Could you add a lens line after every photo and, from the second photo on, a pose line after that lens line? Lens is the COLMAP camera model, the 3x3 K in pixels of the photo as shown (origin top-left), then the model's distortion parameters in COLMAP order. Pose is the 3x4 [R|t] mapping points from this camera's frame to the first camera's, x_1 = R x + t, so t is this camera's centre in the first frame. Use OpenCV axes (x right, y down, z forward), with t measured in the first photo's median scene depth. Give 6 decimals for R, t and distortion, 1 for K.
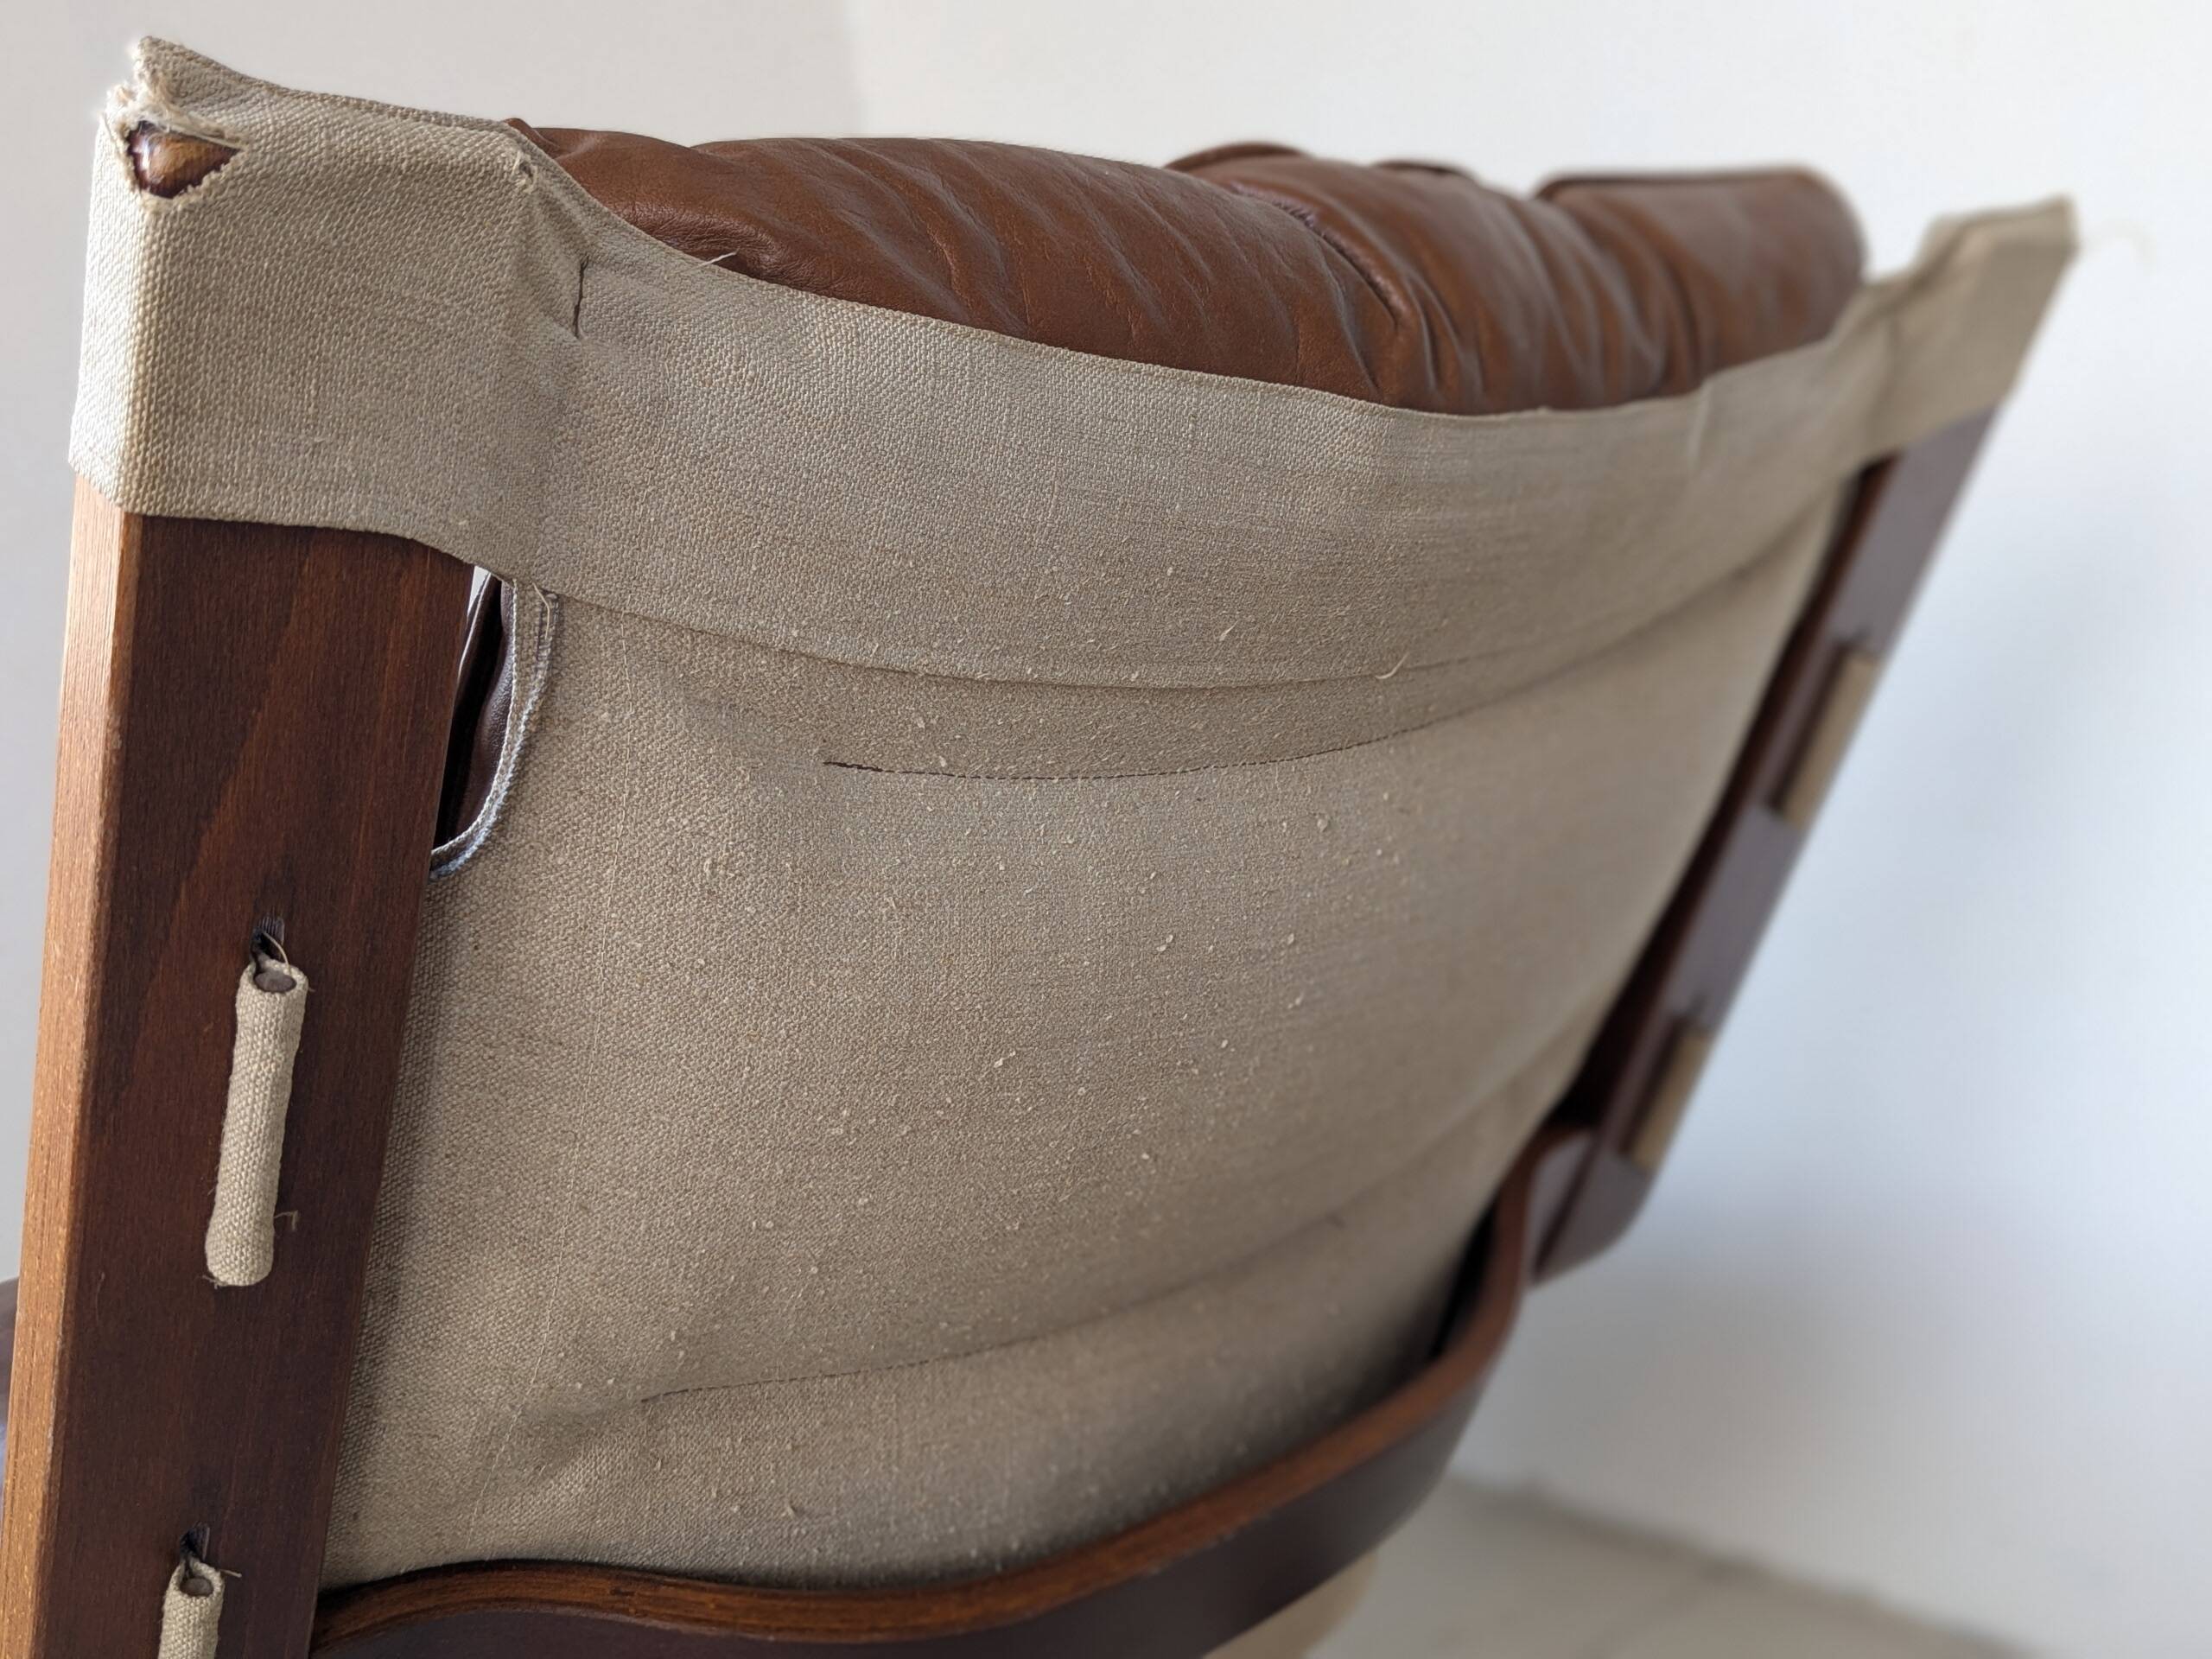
lens RADIAL K [[2388.8, 0, 1106.0], [0, 2388.8, 829.5], [0, 0, 1]] dist [0.155167, -0.395773]
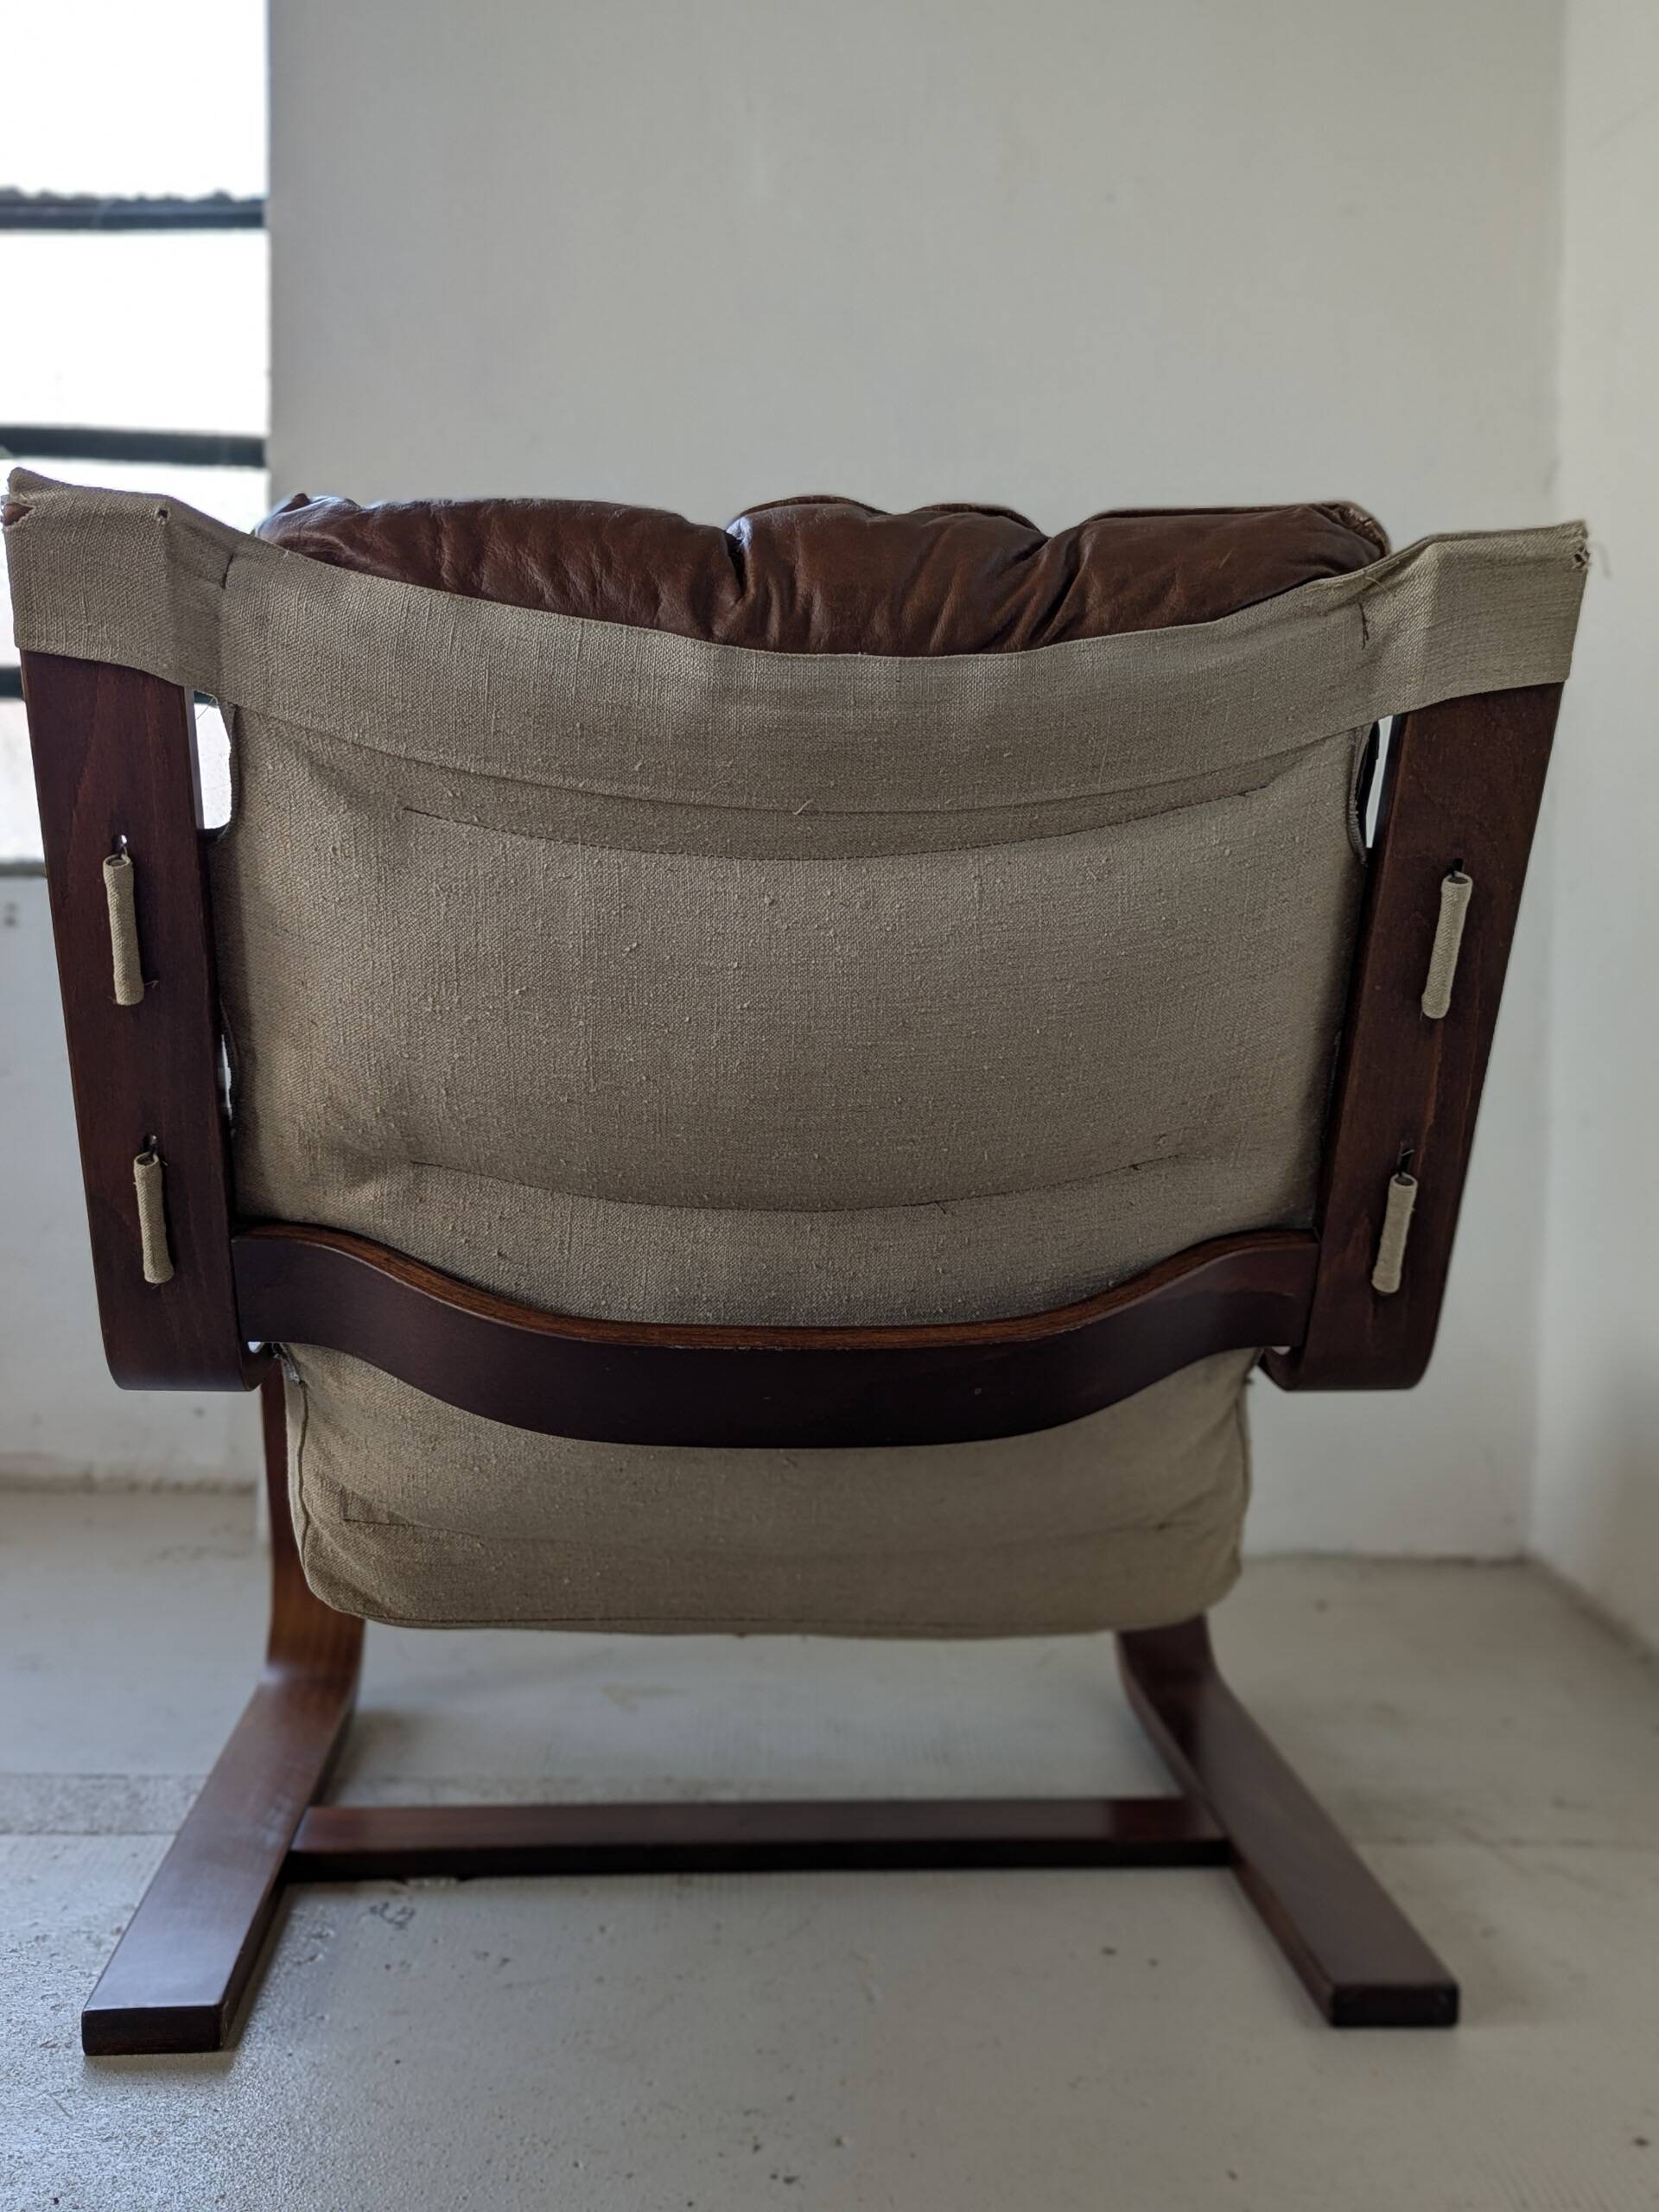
lens RADIAL K [[2388.8, 0, 778.4], [0, 2388.8, 1032.5], [0, 0, 1]] dist [0.155167, -0.395773]
pose [[0.761472, 0.122851, -0.636449, 1.342309], [-0.160001, 0.987116, -0.000894, 0.102369], [0.628140, 0.102513, 0.771318, -0.305819]]
